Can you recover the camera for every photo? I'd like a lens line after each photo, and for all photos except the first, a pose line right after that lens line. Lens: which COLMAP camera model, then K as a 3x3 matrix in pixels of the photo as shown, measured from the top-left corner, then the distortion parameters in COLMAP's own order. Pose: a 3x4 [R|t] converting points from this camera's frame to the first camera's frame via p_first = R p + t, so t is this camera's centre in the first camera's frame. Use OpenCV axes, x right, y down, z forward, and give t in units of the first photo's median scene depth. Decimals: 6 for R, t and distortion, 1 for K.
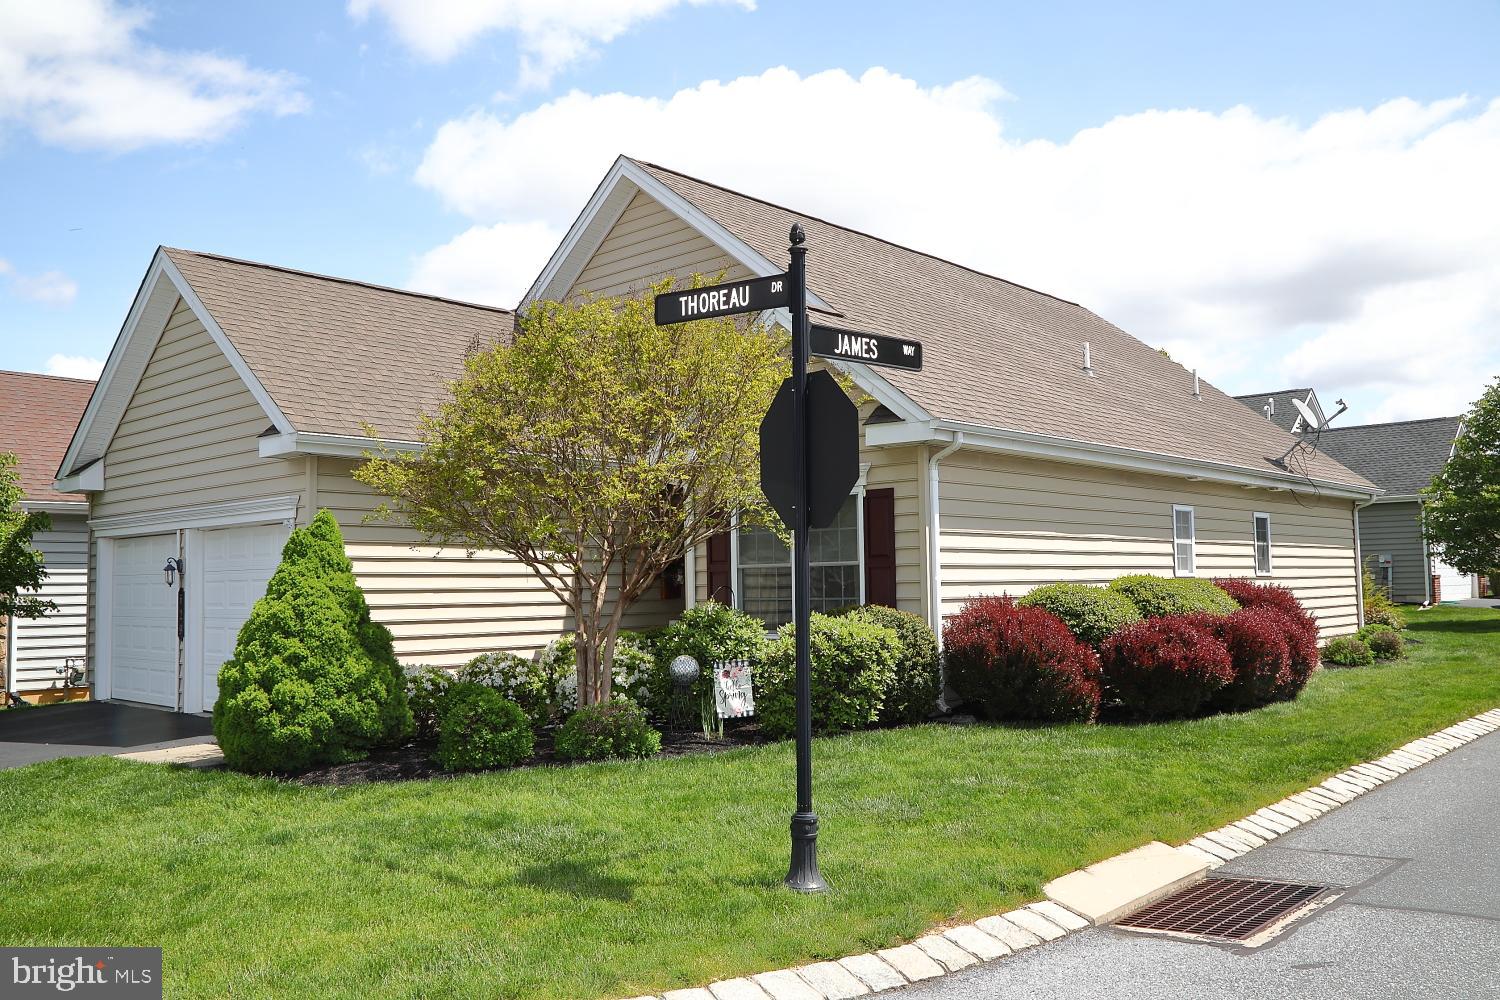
lens RADIAL K [[1241.8, 0, 750.0], [0, 1241.8, 500.0], [0, 0, 1]] dist [0.003552, -0.140089]
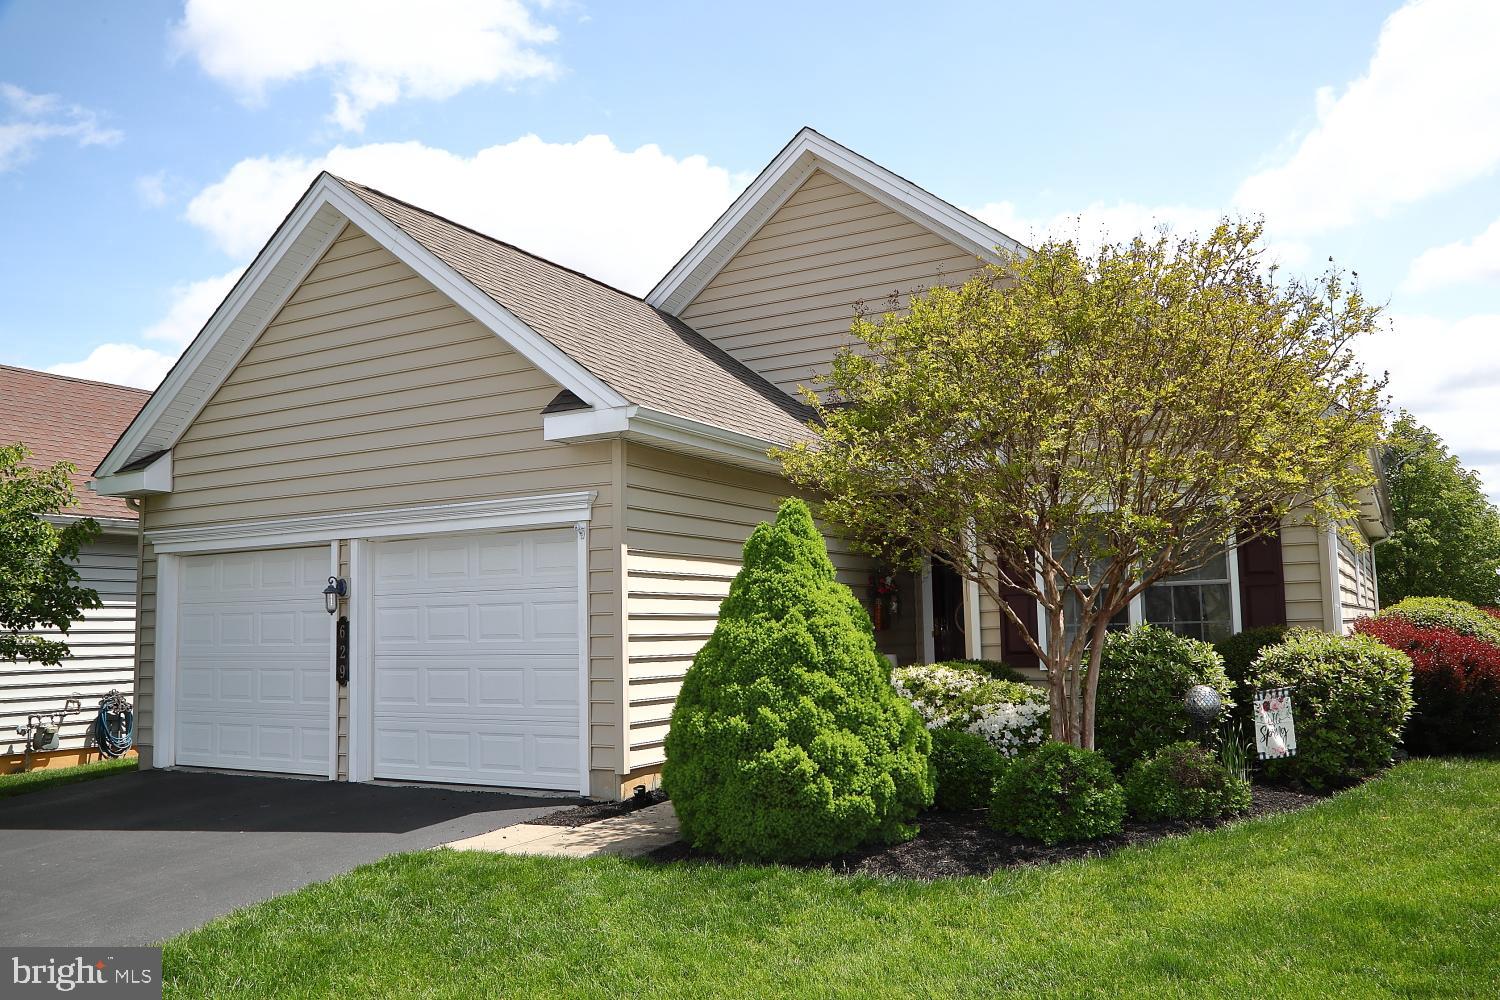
lens RADIAL K [[1165.8, 0, 746.6], [0, 1165.8, 513.1], [0, 0, 1]] dist [-0.101995, 0.095706]
pose [[0.968950, 0.020350, 0.246416, -0.440586], [-0.011168, 0.999192, -0.038602, 0.035779], [-0.247003, 0.034652, 0.968395, 0.274197]]
